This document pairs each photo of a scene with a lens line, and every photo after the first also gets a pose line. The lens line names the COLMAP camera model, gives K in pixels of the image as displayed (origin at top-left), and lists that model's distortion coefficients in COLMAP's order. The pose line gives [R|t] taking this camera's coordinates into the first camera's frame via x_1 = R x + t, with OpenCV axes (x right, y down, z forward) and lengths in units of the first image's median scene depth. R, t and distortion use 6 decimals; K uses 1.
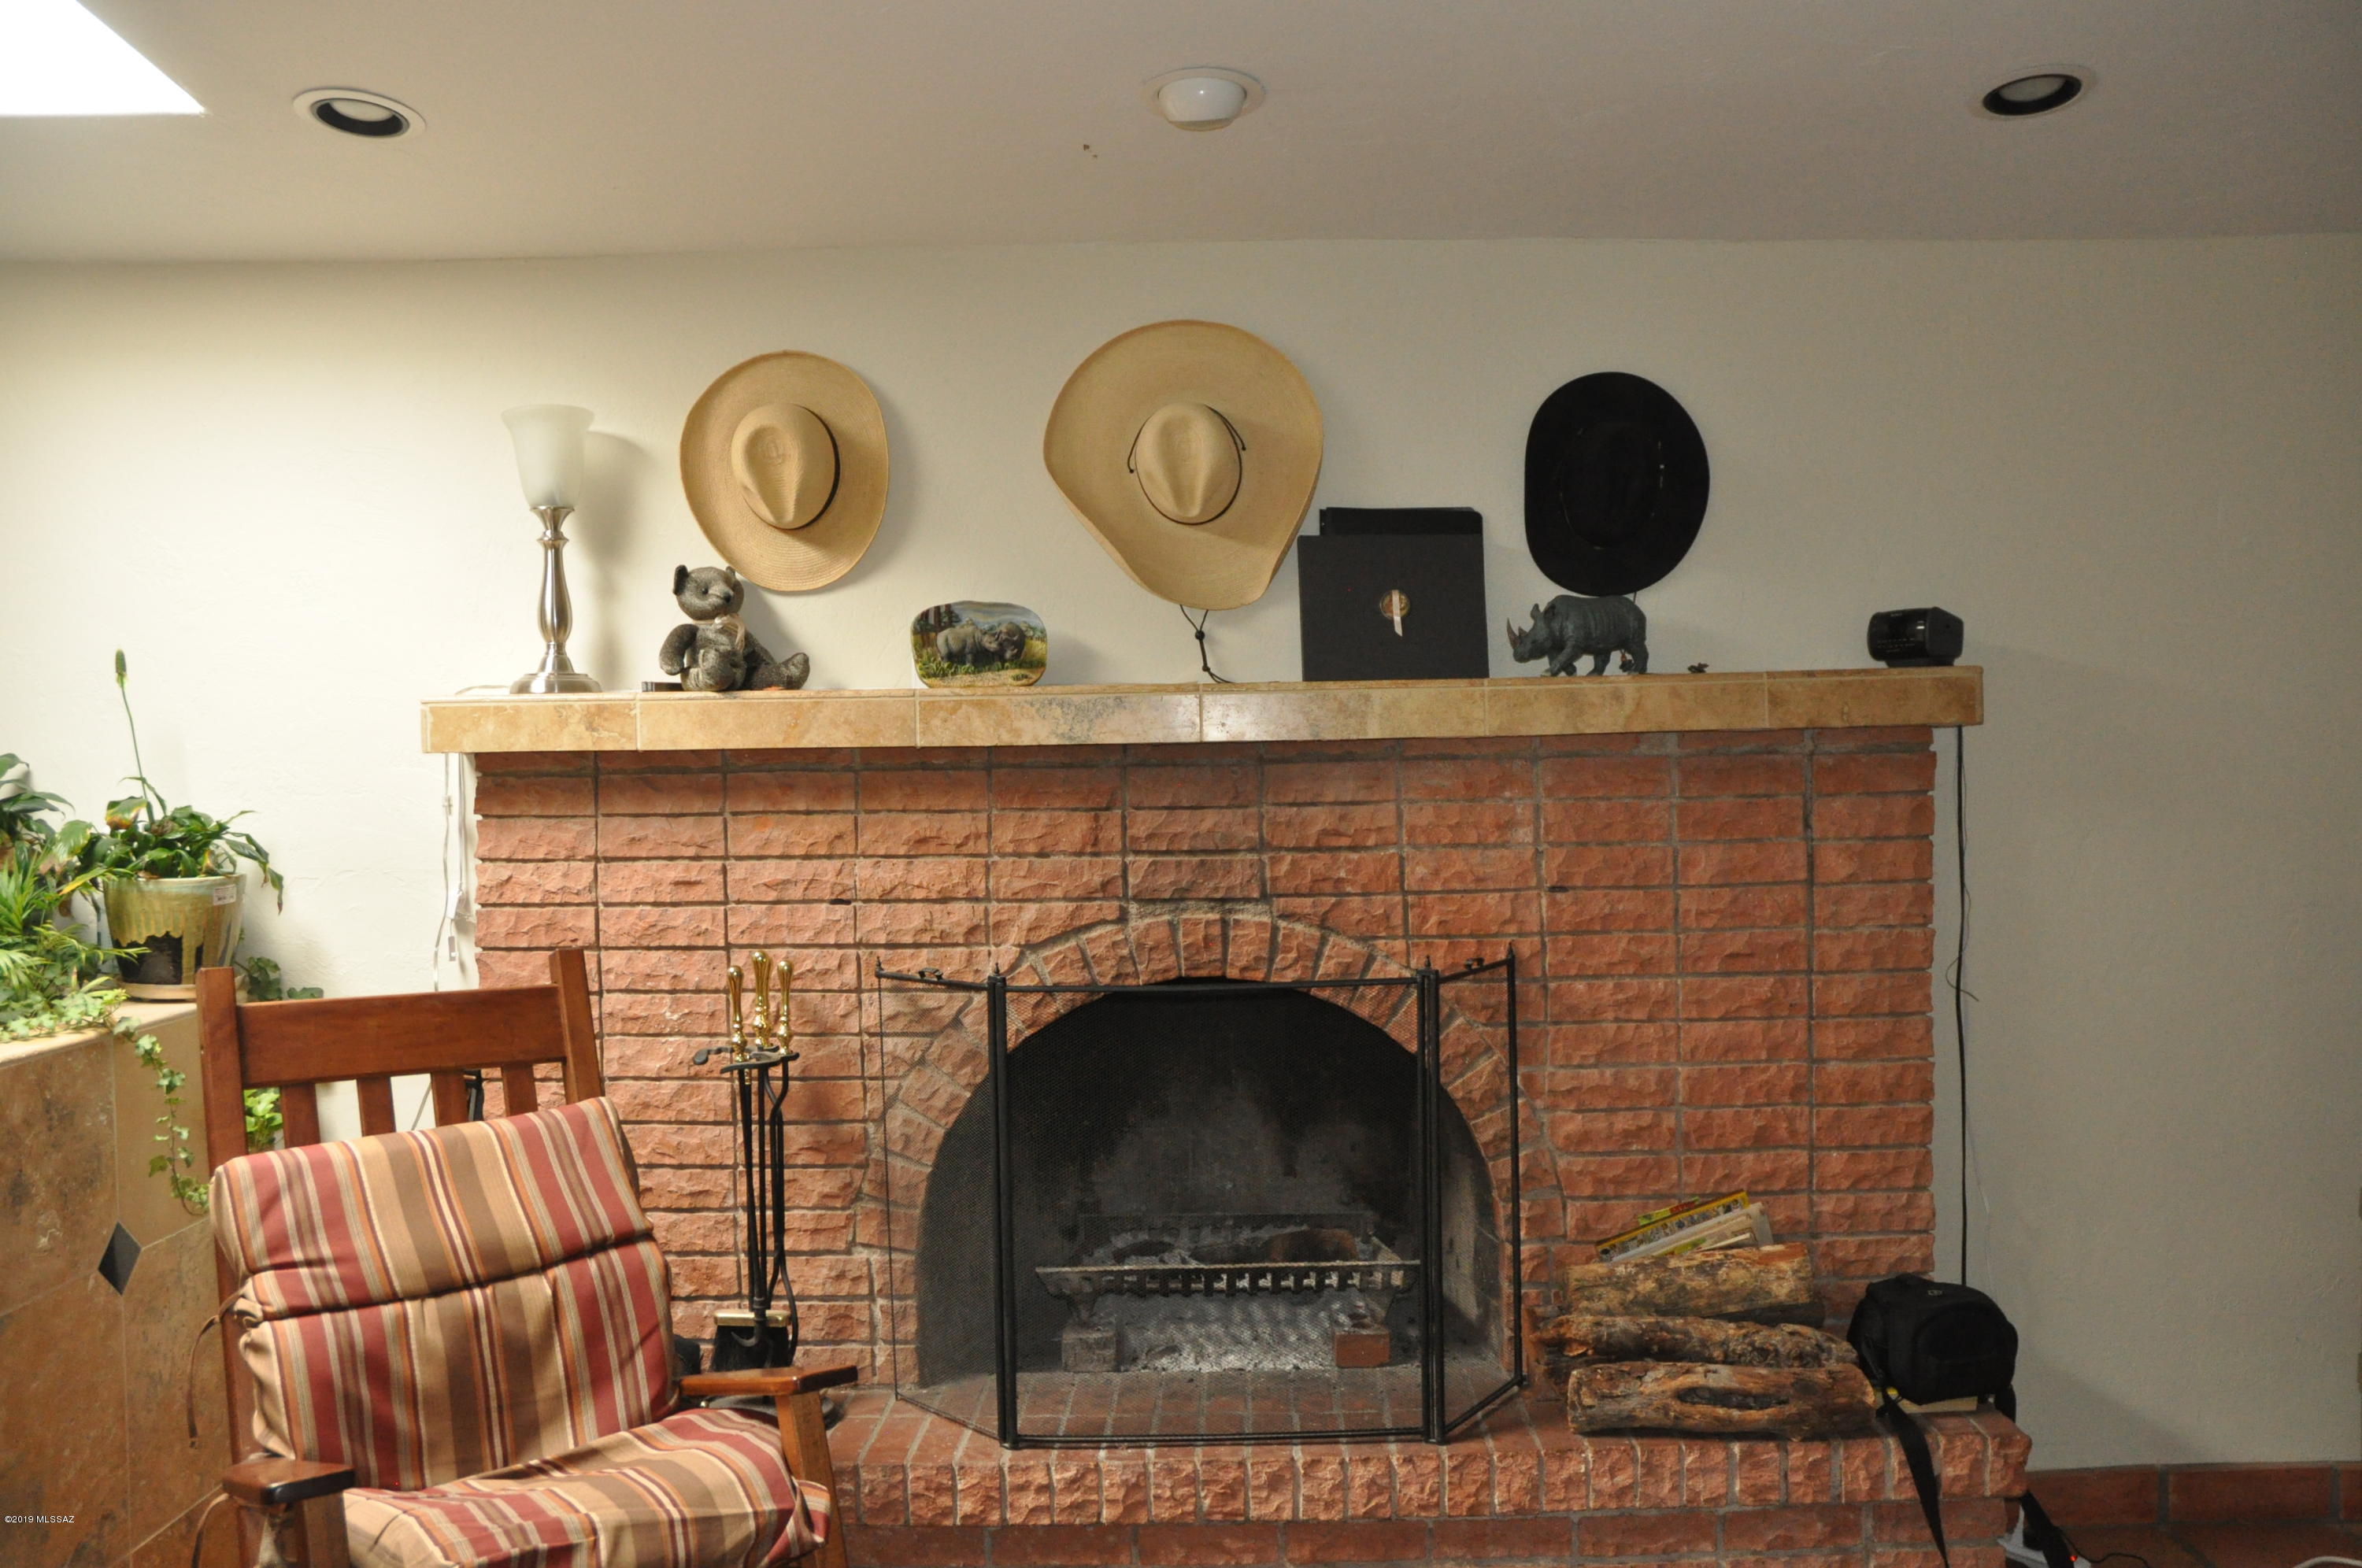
lens RADIAL K [[1928.3, 0, 1226.2], [0, 1928.3, 837.0], [0, 0, 1]] dist [-0.152975, 0.139746]
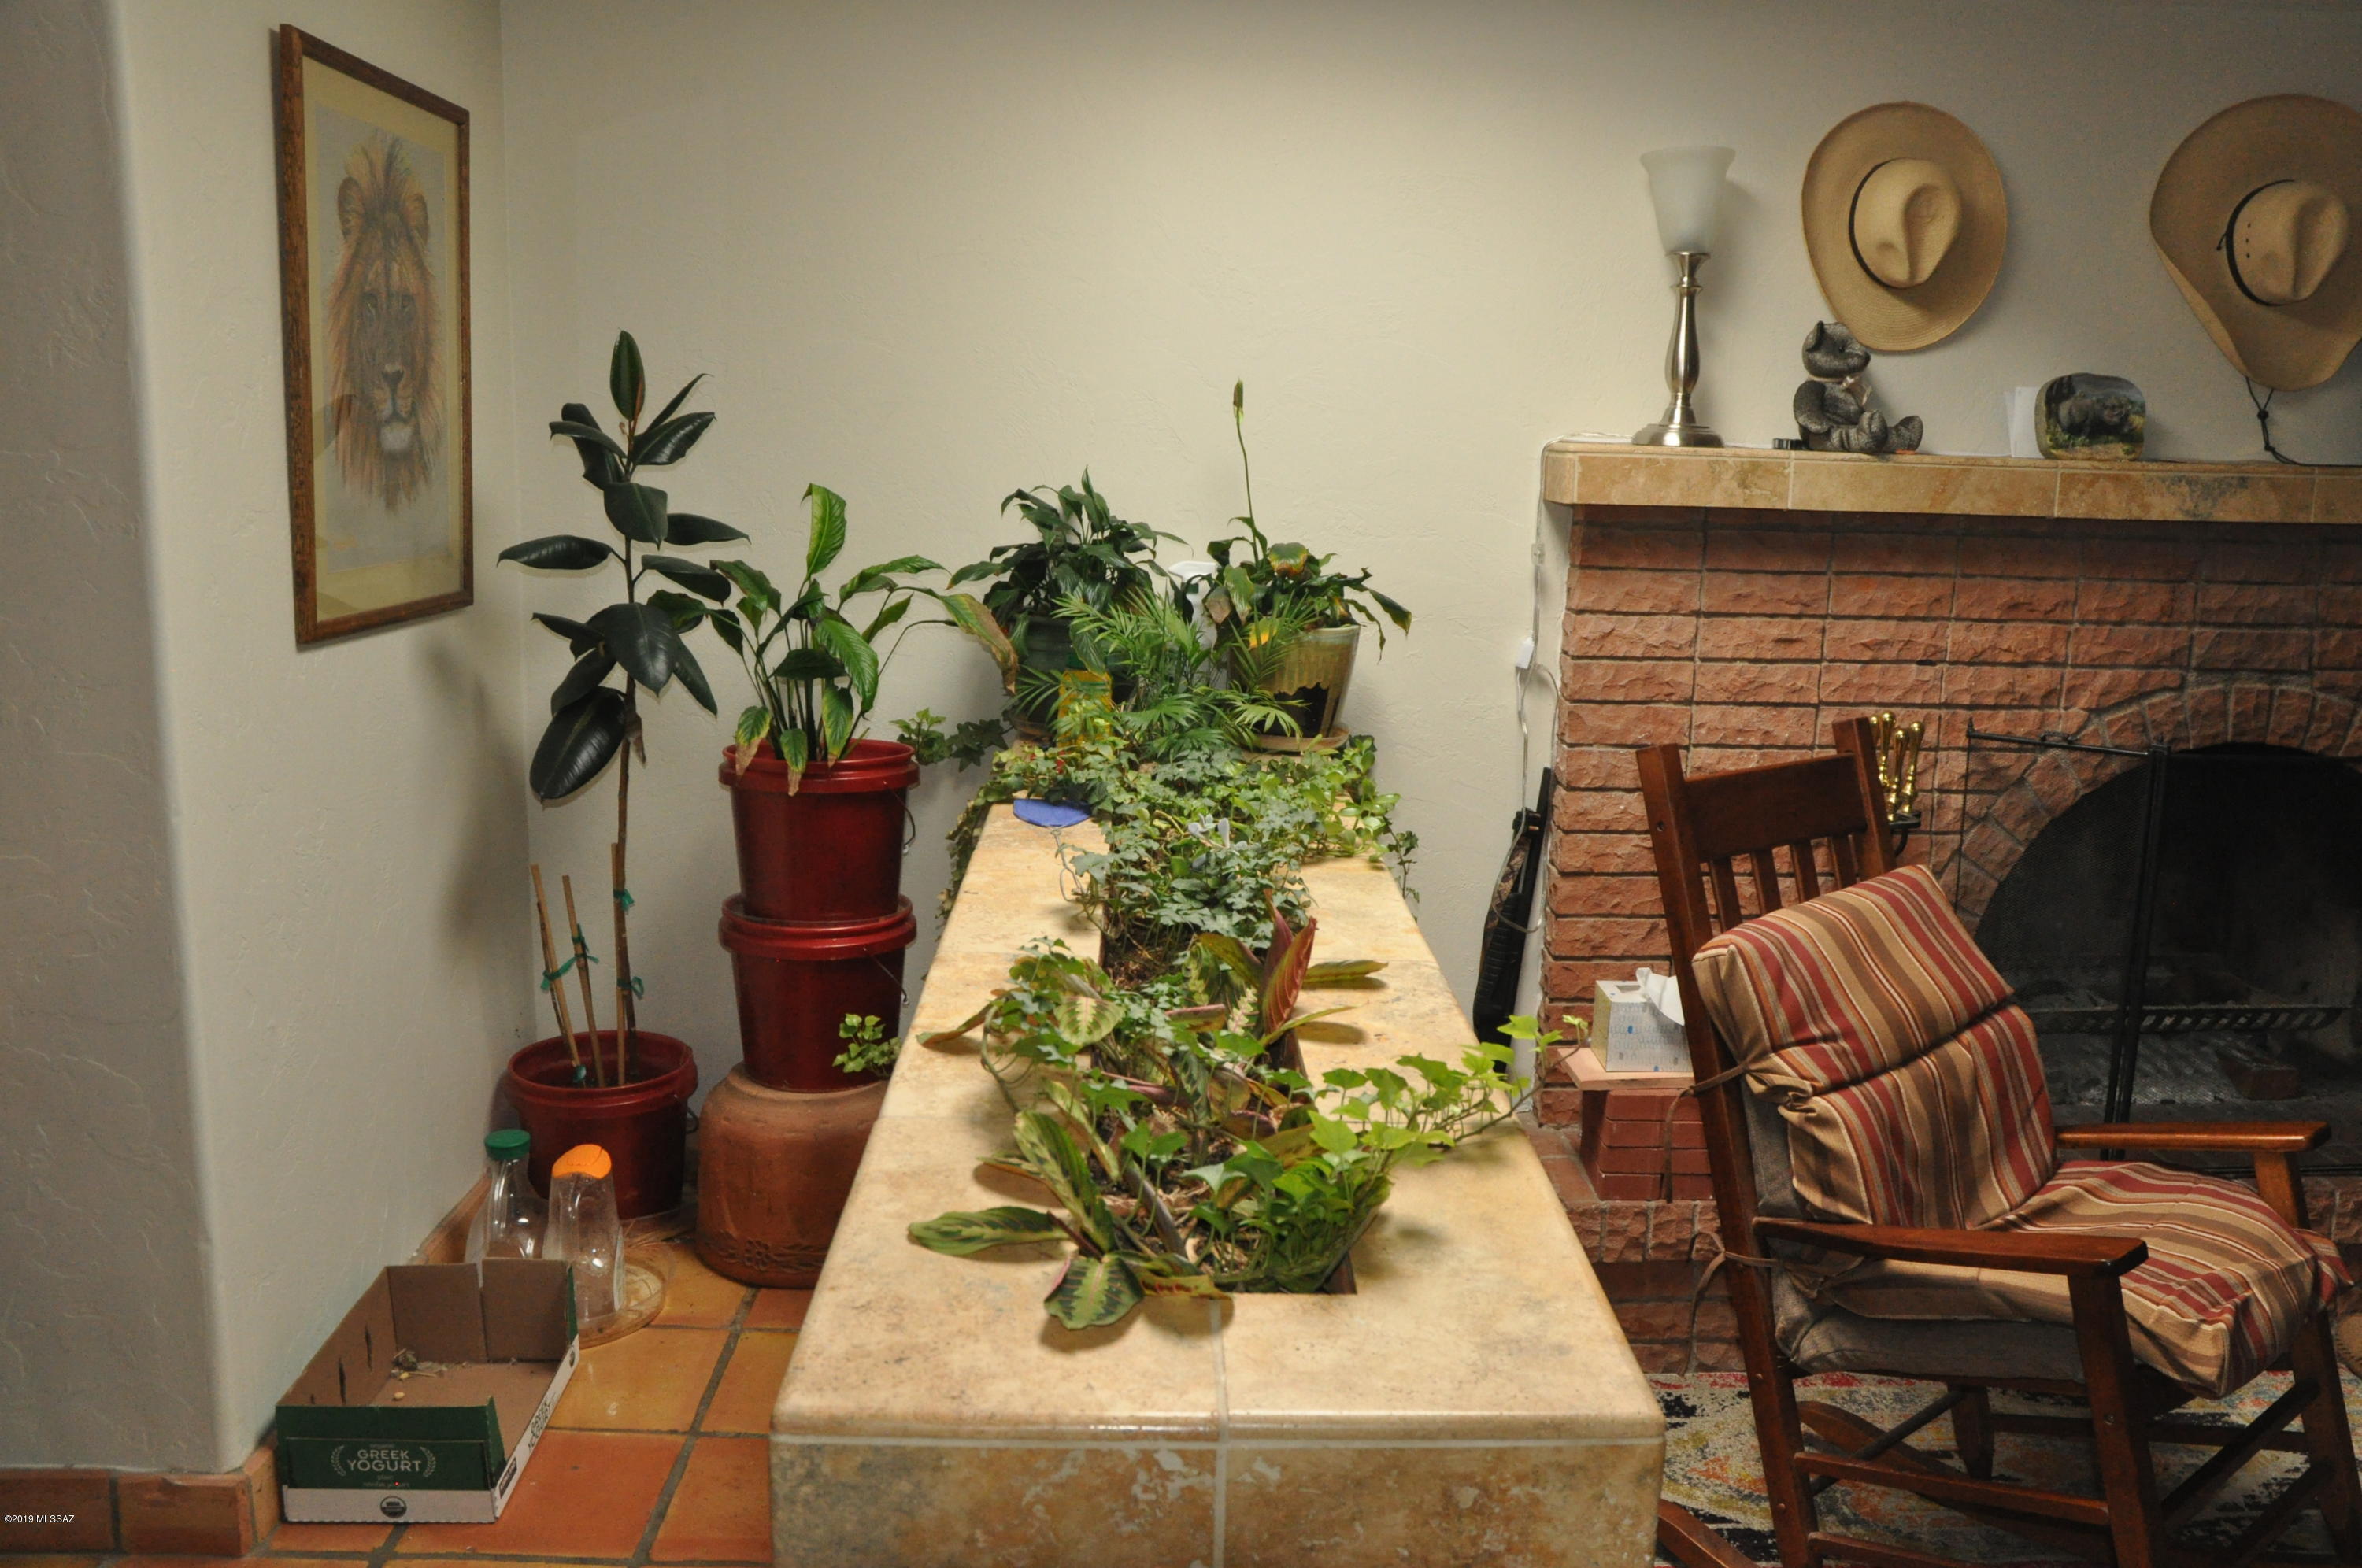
lens RADIAL K [[1928.3, 0, 1226.2], [0, 1928.3, 837.0], [0, 0, 1]] dist [-0.152975, 0.139746]
pose [[0.998616, 0.016818, 0.049837, -0.627320], [-0.024763, 0.986256, 0.163359, -0.030371], [-0.046405, -0.164367, 0.985307, 0.004714]]
